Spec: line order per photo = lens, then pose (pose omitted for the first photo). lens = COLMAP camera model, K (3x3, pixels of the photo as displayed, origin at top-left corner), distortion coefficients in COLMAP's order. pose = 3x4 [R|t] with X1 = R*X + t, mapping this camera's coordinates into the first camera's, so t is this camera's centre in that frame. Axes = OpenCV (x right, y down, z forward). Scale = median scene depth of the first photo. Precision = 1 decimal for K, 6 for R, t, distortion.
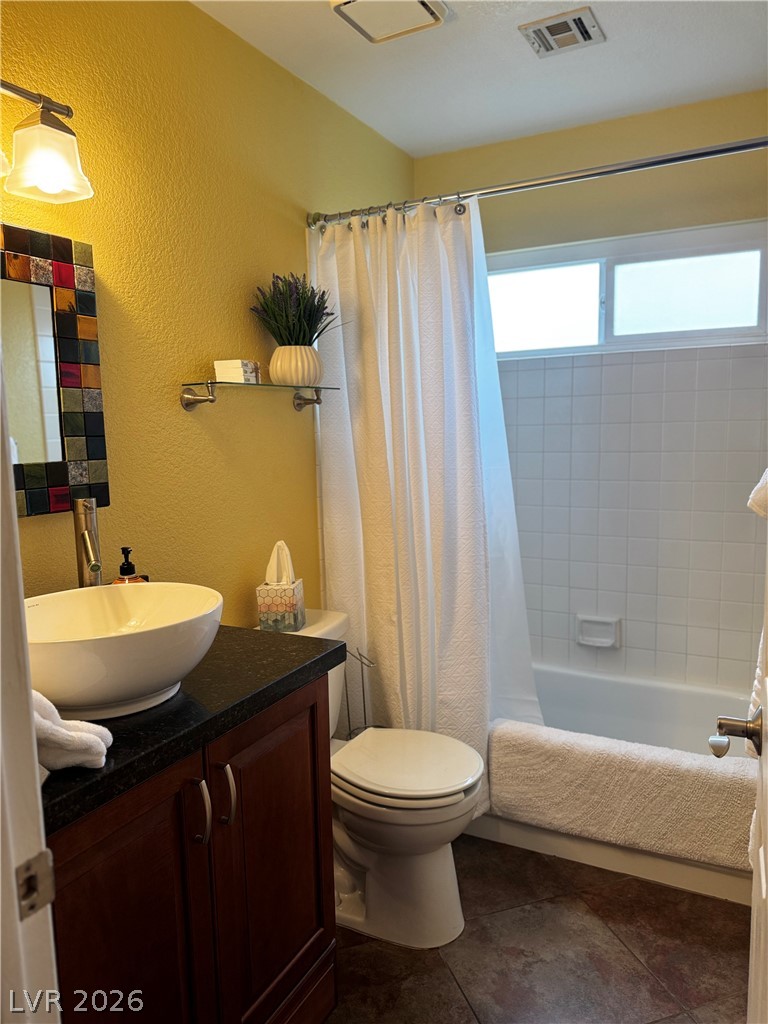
lens RADIAL K [[721.2, 0, 378.4], [0, 721.2, 510.6], [0, 0, 1]] dist [0.074504, -0.086063]
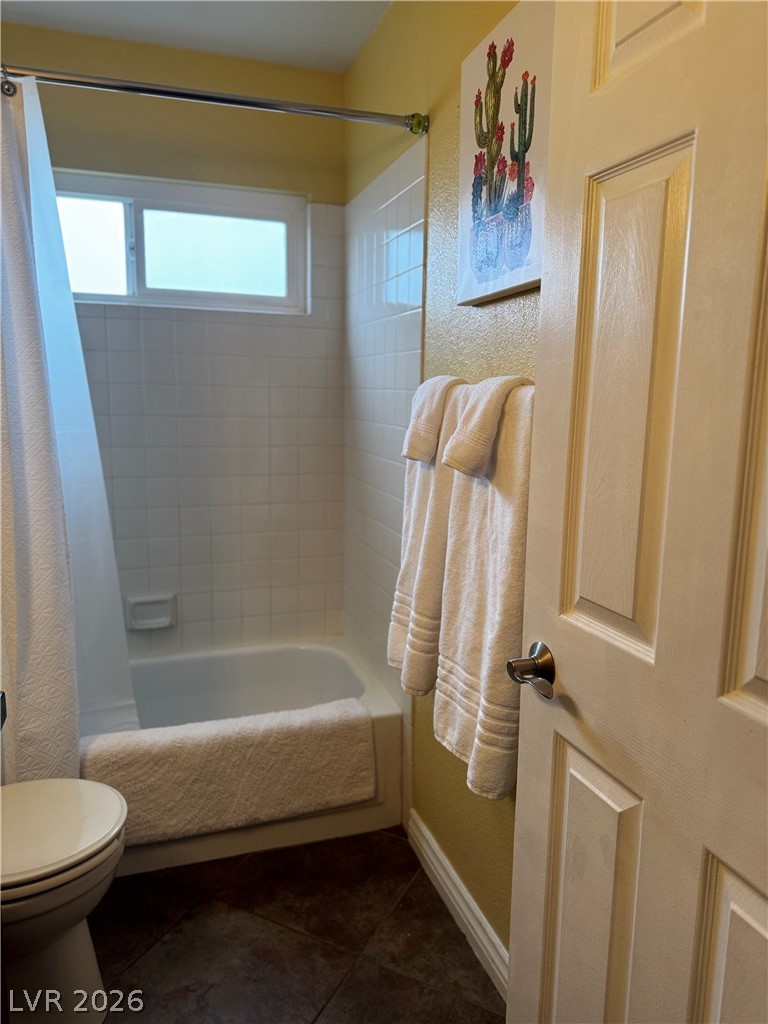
lens RADIAL K [[735.8, 0, 382.5], [0, 735.8, 502.9], [0, 0, 1]] dist [0.010441, -0.006323]
pose [[0.703091, -0.080861, 0.706488, -0.177637], [0.059841, 0.996718, 0.054526, -0.005295], [-0.708578, 0.003940, 0.705622, 0.179057]]
